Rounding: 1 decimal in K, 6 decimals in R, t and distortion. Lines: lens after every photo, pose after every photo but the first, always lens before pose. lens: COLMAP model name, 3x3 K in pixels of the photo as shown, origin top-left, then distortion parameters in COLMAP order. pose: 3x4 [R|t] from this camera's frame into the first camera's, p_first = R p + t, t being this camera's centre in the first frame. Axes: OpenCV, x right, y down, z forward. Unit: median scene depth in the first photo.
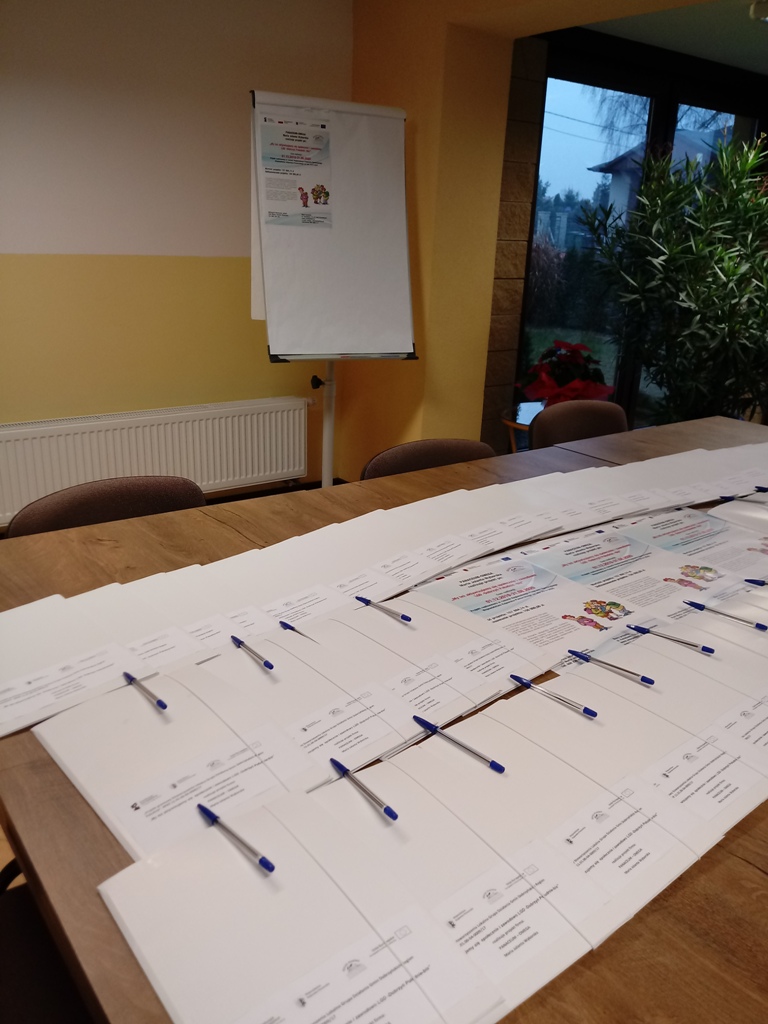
lens RADIAL K [[824.7, 0, 384.0], [0, 824.7, 512.0], [0, 0, 1]] dist [0.046582, -0.086994]
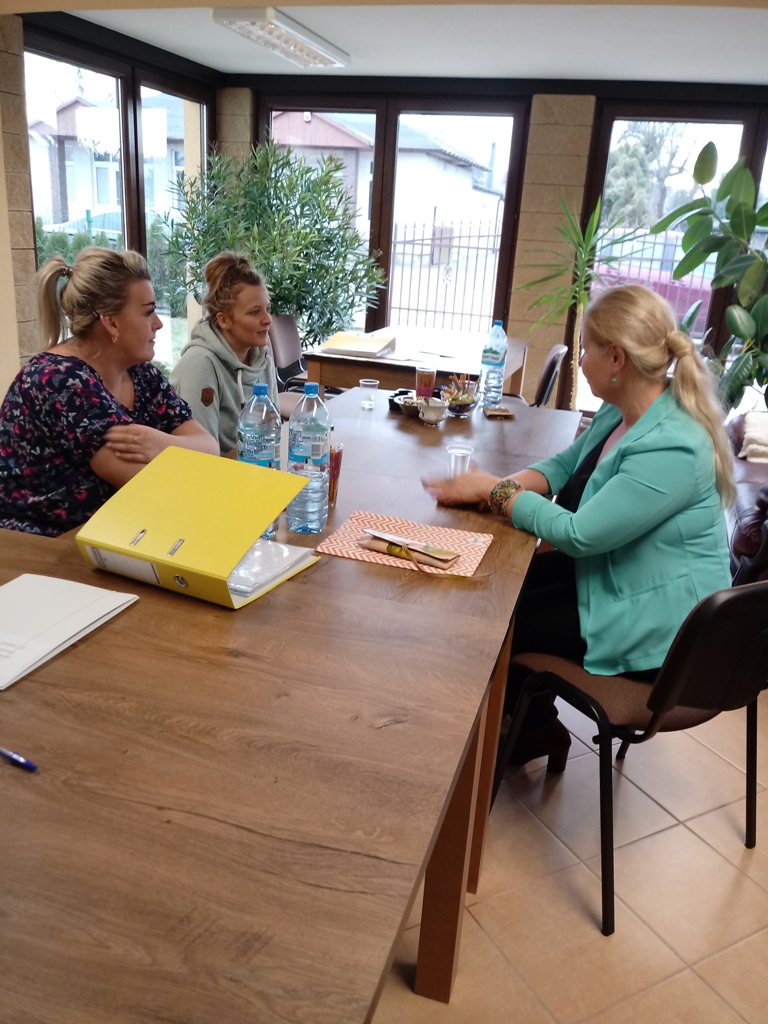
lens RADIAL K [[824.7, 0, 384.0], [0, 824.7, 512.0], [0, 0, 1]] dist [0.046582, -0.086994]
pose [[-0.804704, 0.113278, -0.582768, 0.026685], [-0.276615, 0.797020, 0.536883, -0.365247], [0.525295, 0.593234, -0.610031, 1.057662]]
